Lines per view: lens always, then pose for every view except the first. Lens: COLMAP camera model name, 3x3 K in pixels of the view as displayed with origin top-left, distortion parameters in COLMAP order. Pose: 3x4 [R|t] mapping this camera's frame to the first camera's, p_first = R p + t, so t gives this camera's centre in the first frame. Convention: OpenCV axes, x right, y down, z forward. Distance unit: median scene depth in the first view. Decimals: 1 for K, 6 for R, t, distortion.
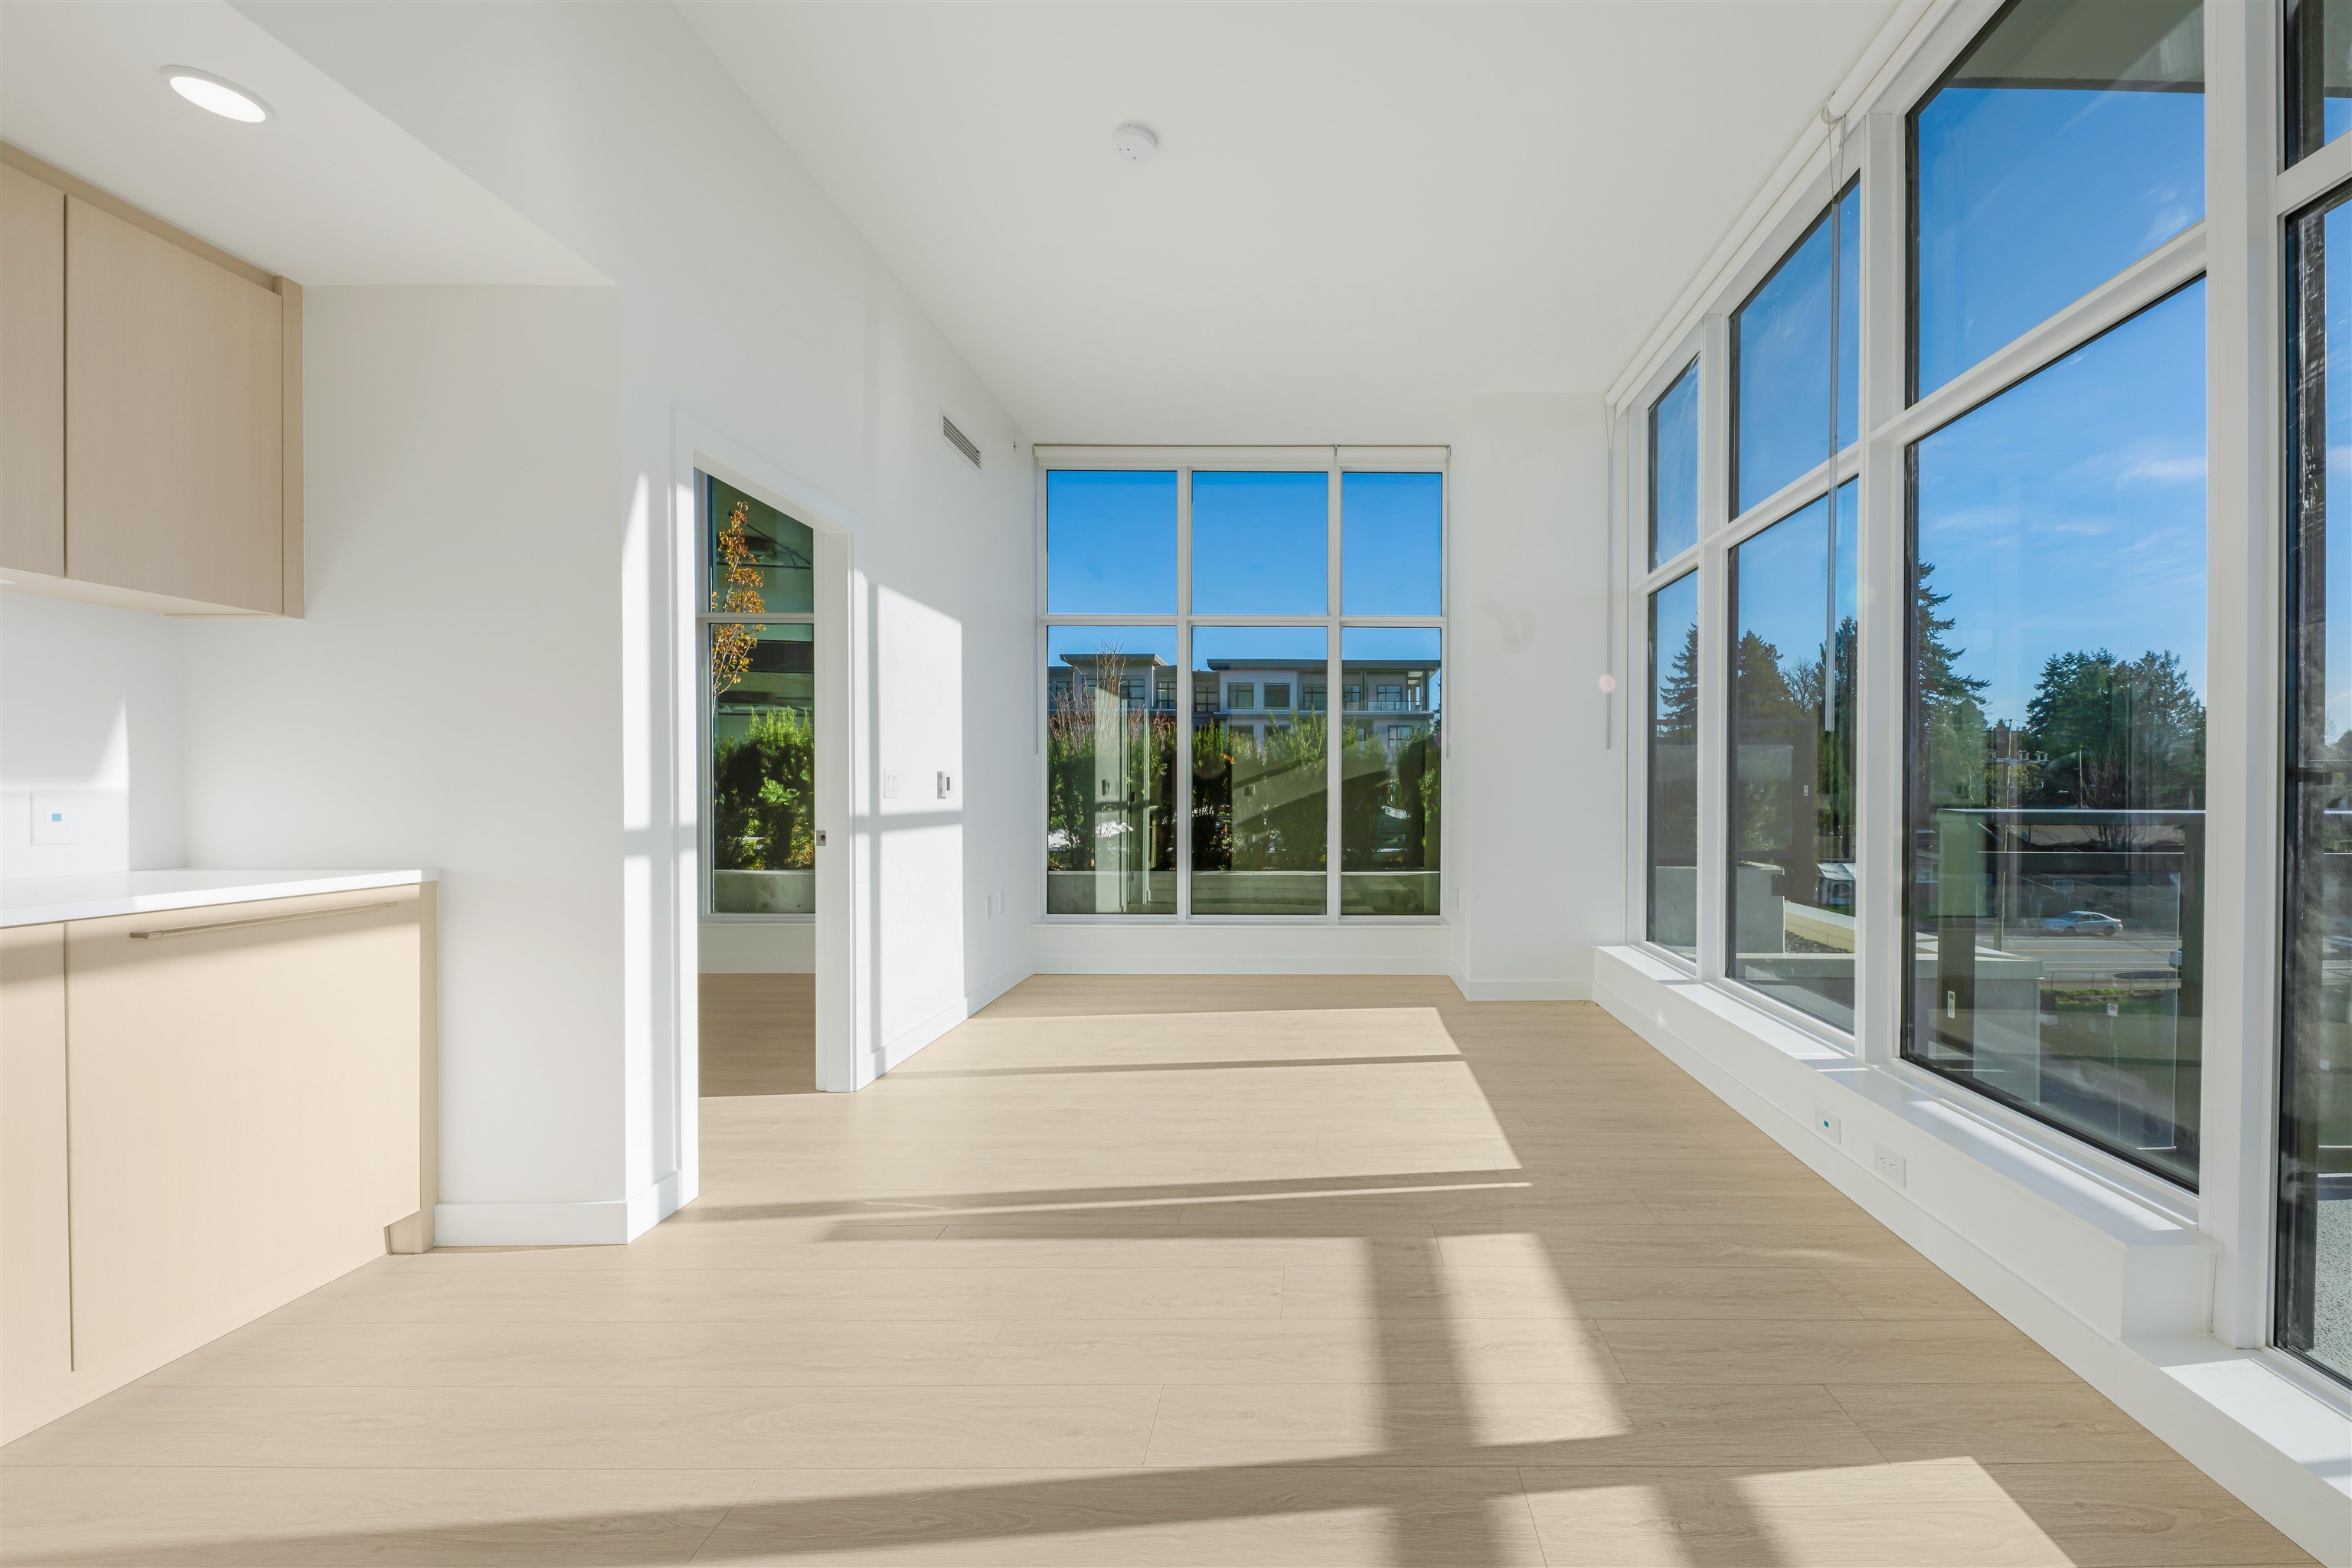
lens RADIAL K [[863.8, 0, 1322.1], [0, 863.8, 820.4], [0, 0, 1]] dist [-0.001145, -0.000300]
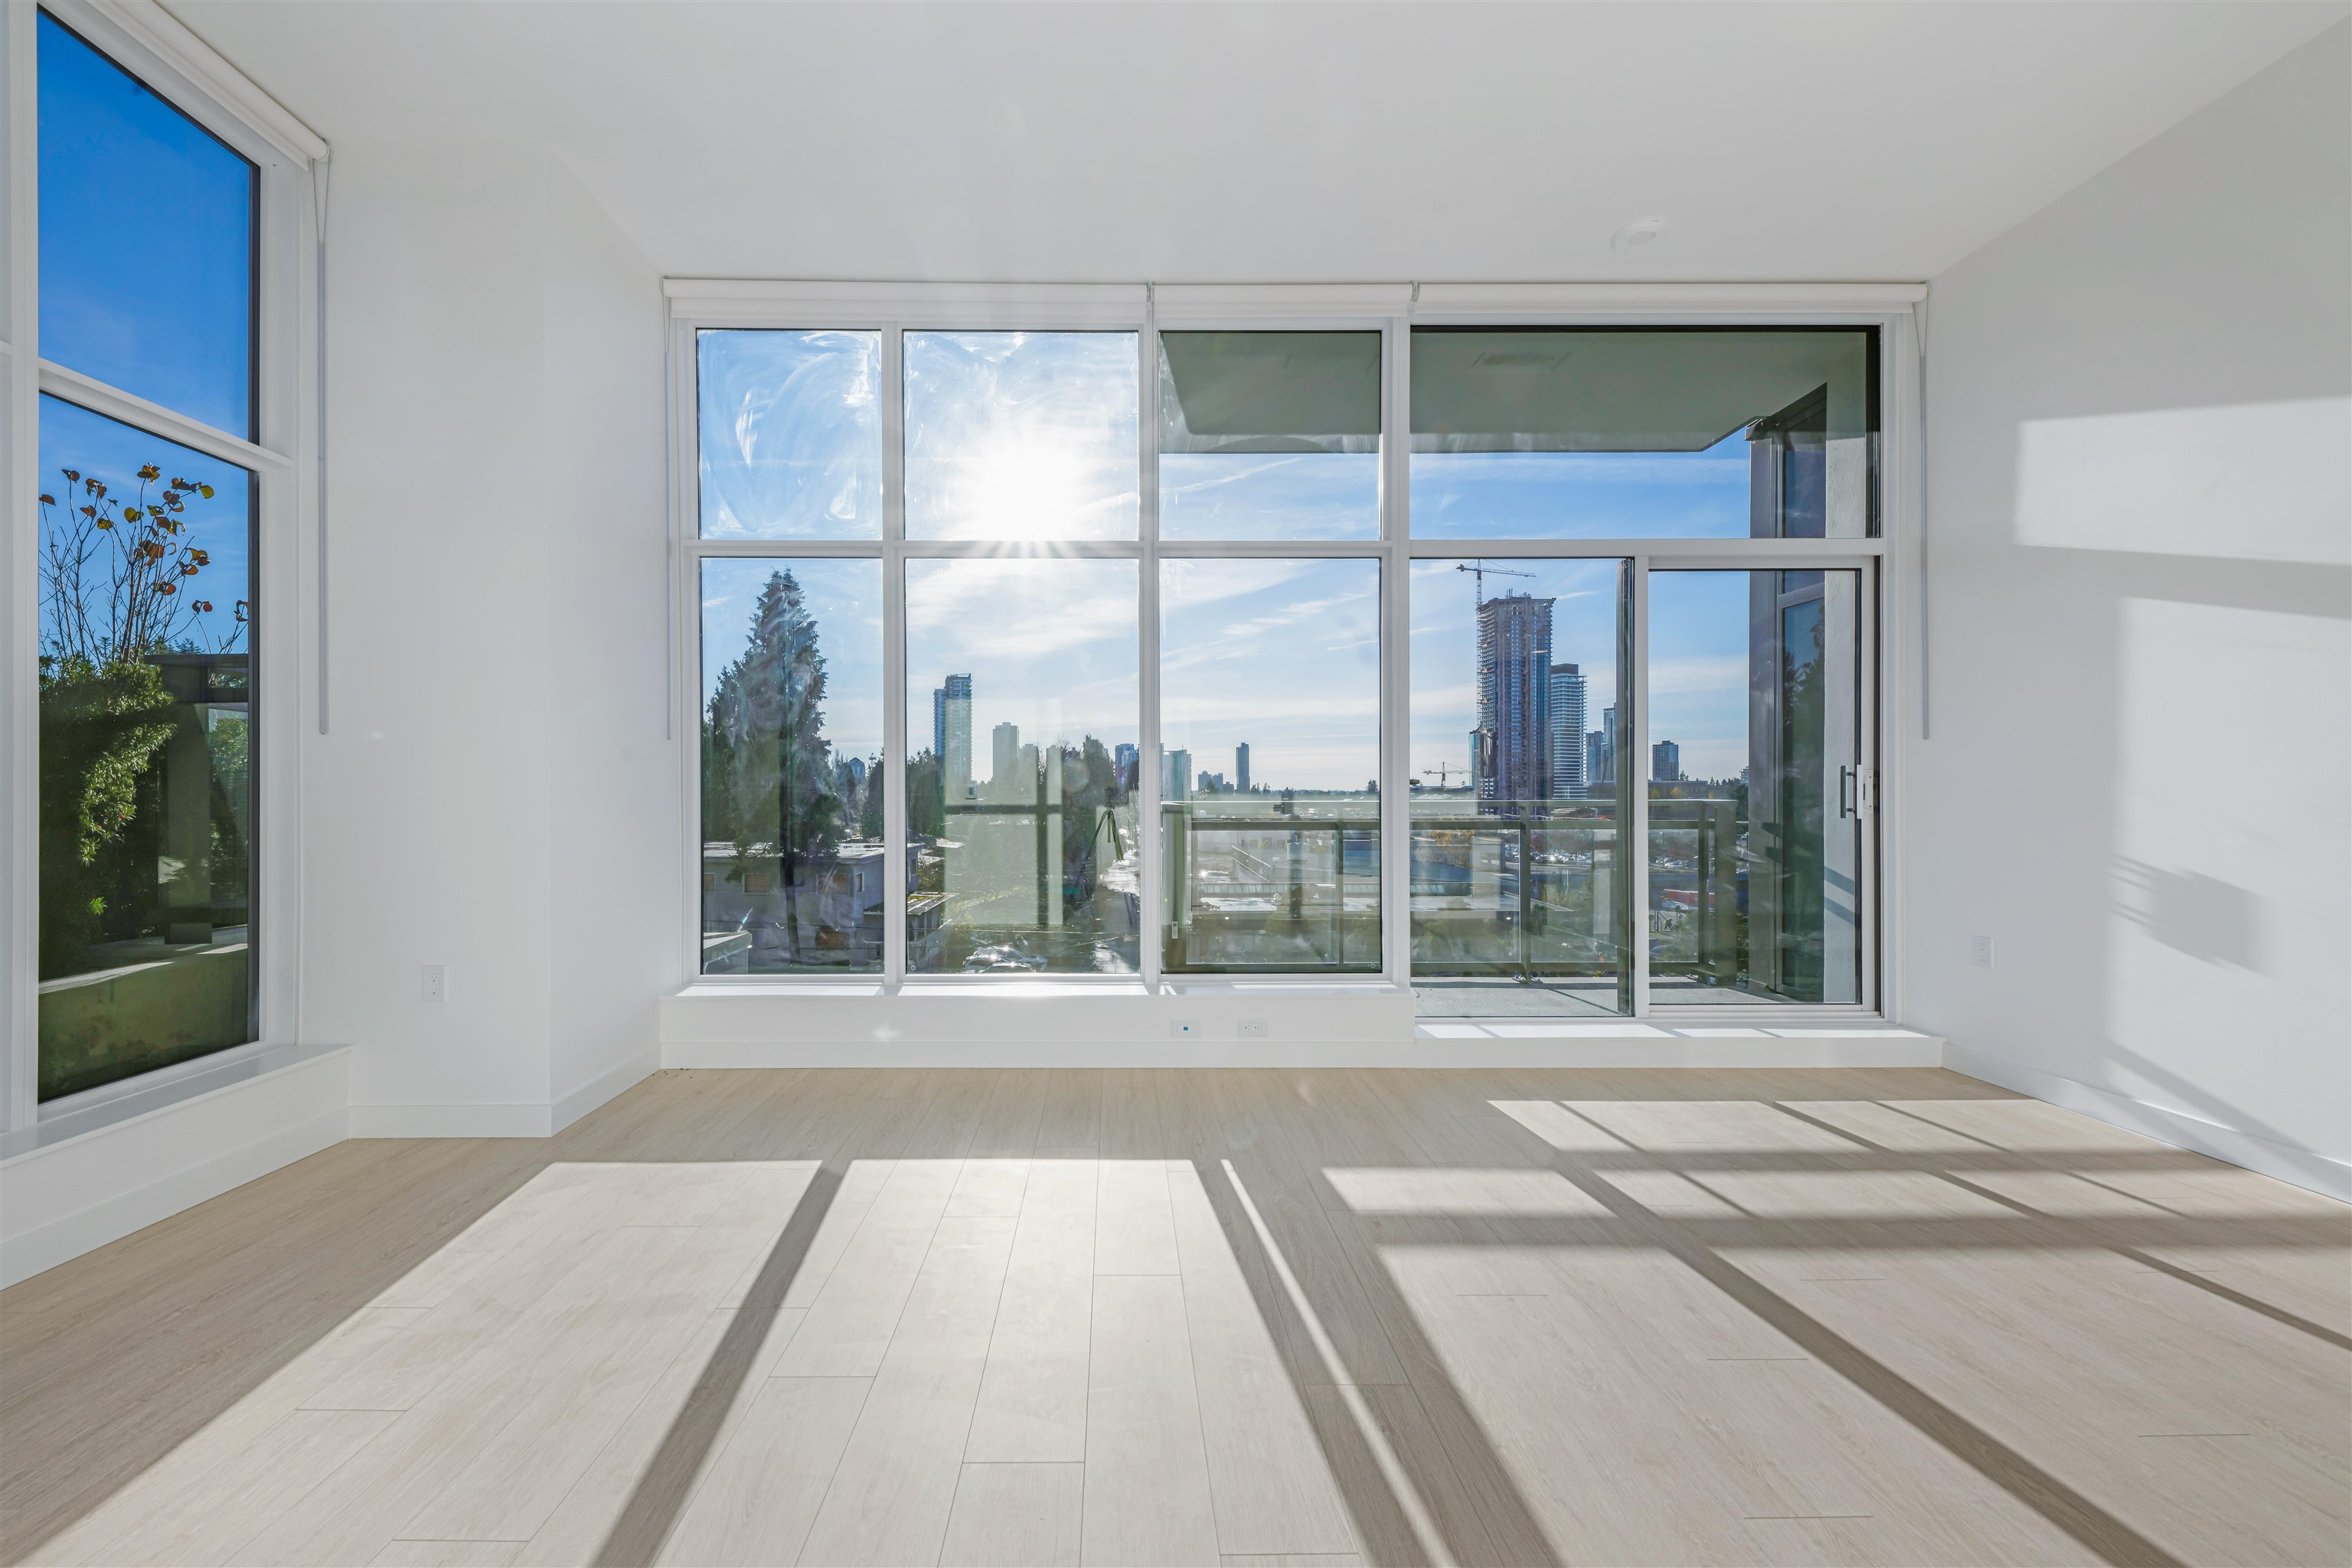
lens RADIAL K [[827.4, 0, 1141.1], [0, 827.4, 800.7], [0, 0, 1]] dist [0.002416, -0.000328]
pose [[0.019443, -0.019388, 0.999623, -0.355266], [0.039255, 0.999056, 0.018613, -0.020475], [-0.999040, 0.038879, 0.020186, 0.490012]]
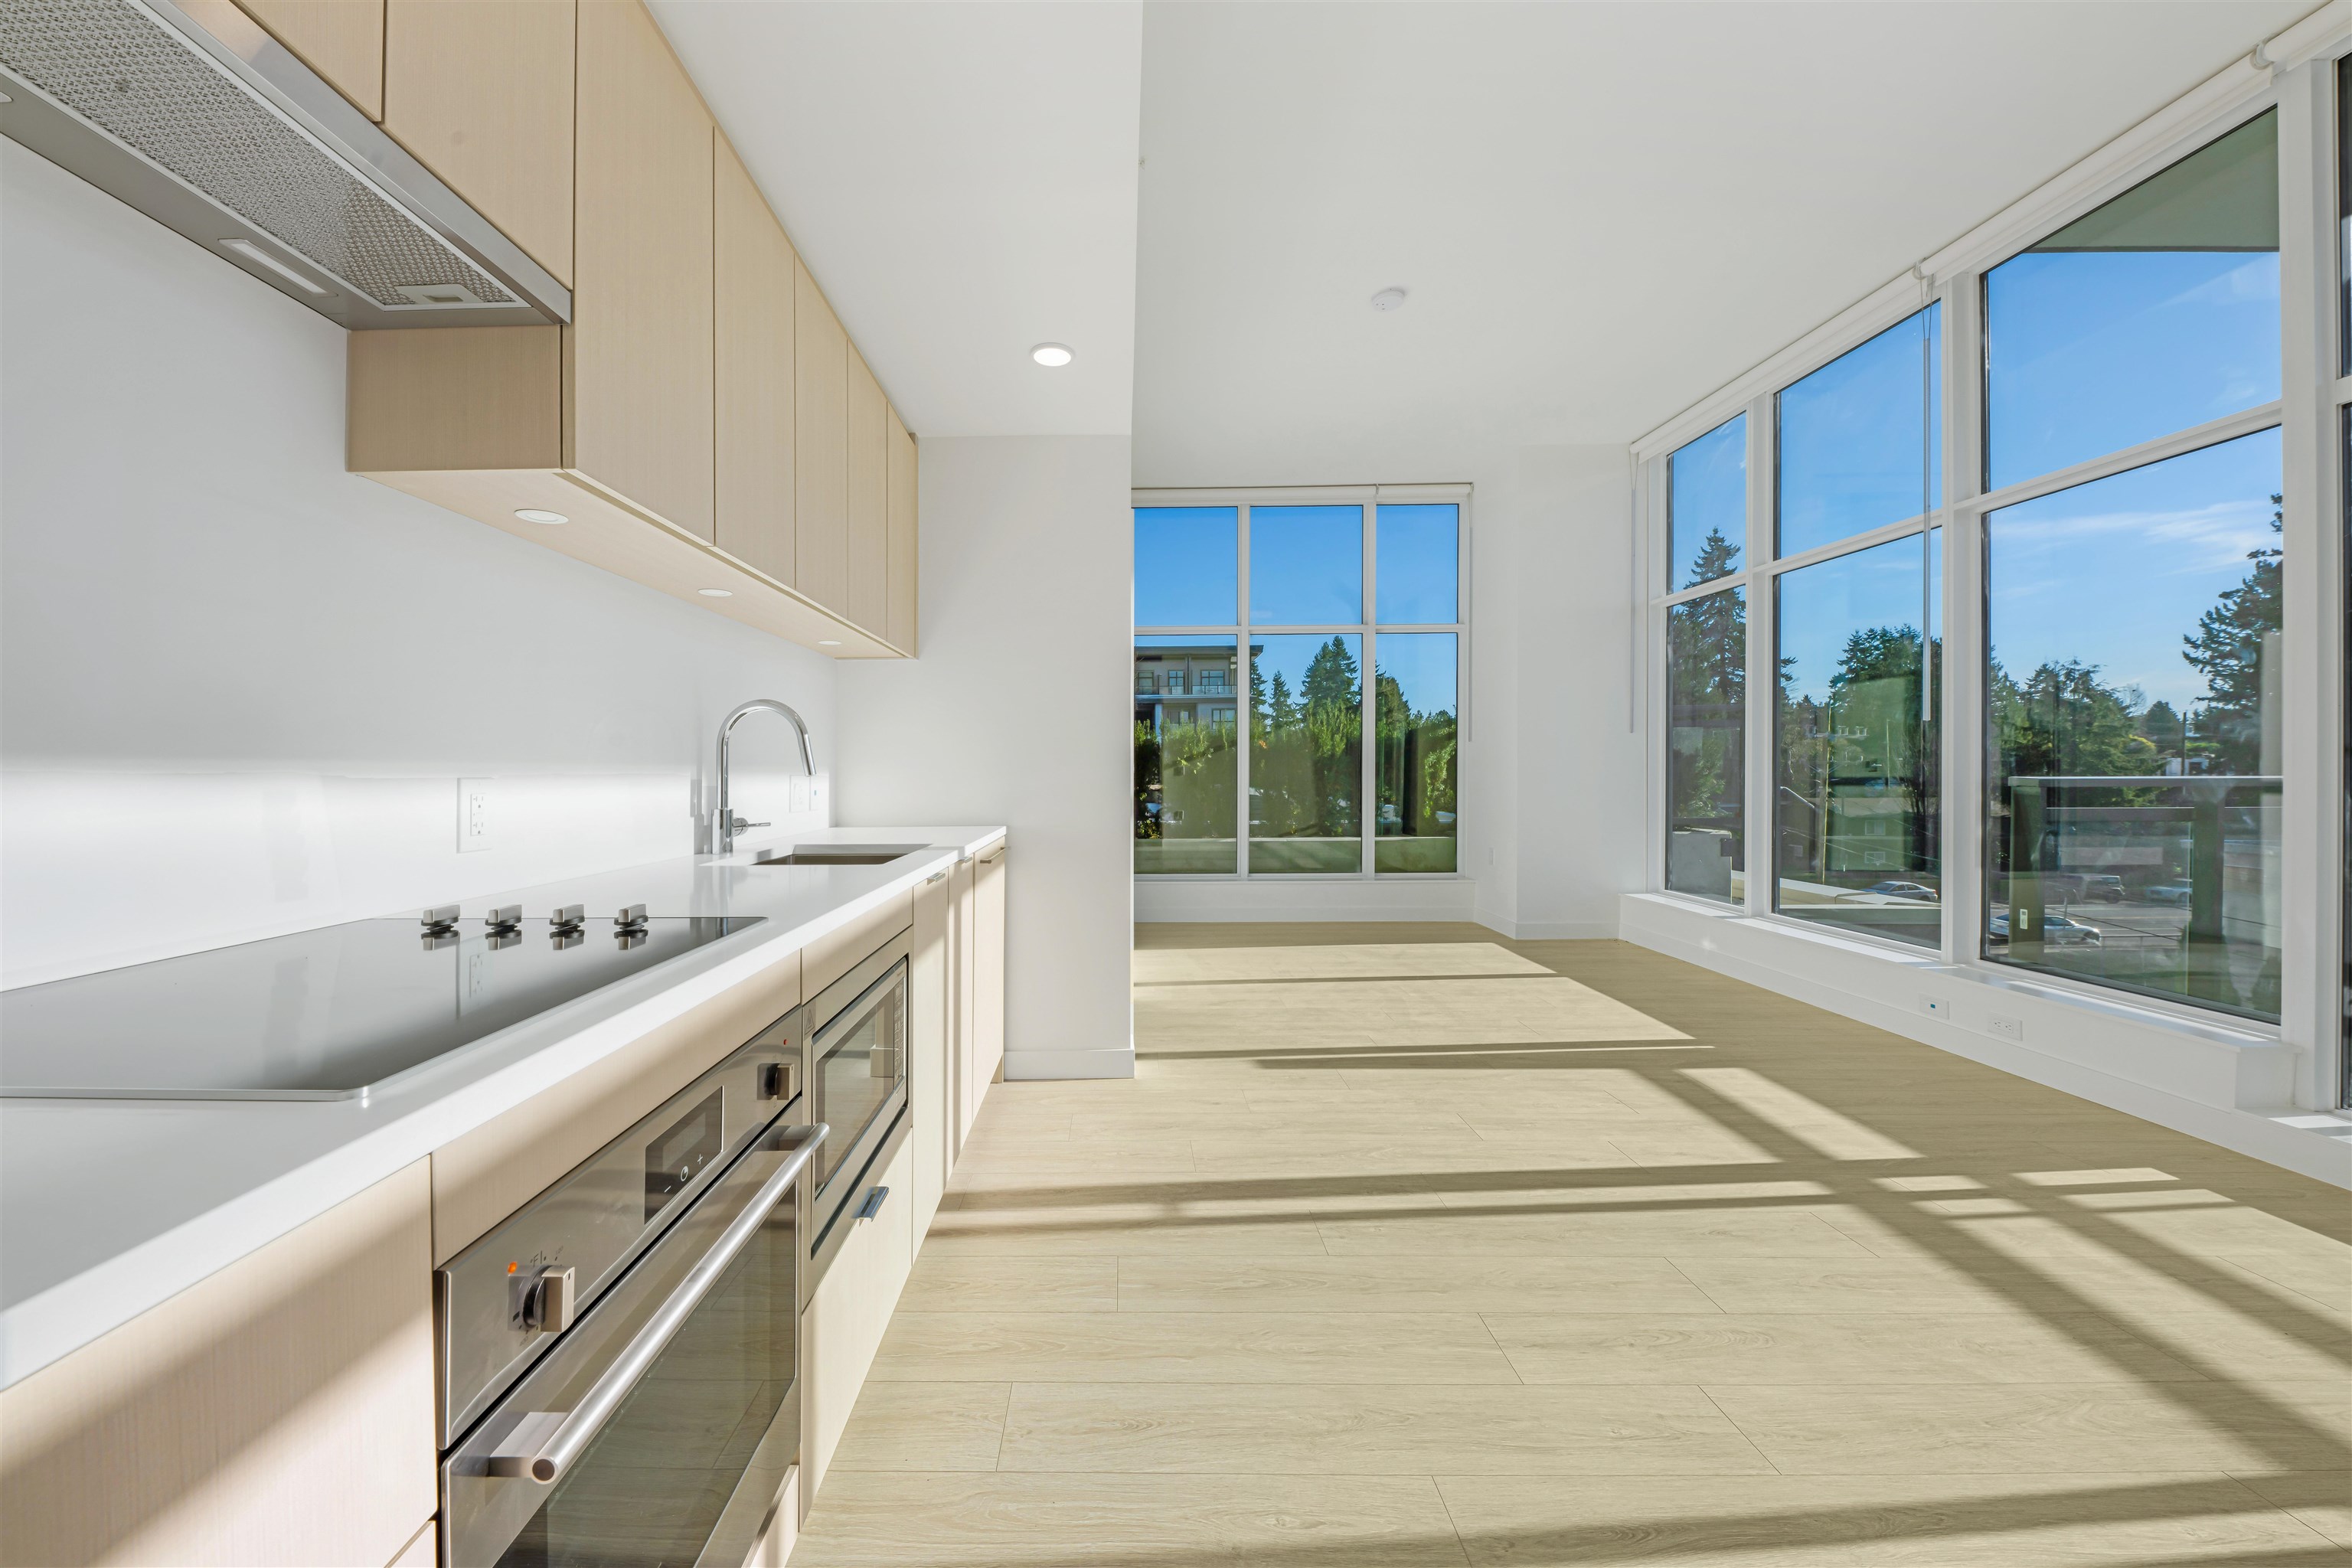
lens RADIAL K [[827.4, 0, 1131.0], [0, 827.4, 803.7], [0, 0, 1]] dist [0.002416, -0.000328]
pose [[0.999755, -0.008970, -0.020236, -0.313638], [0.009062, 0.999949, 0.004461, 0.005062], [0.020195, -0.004643, 0.999785, -0.170376]]
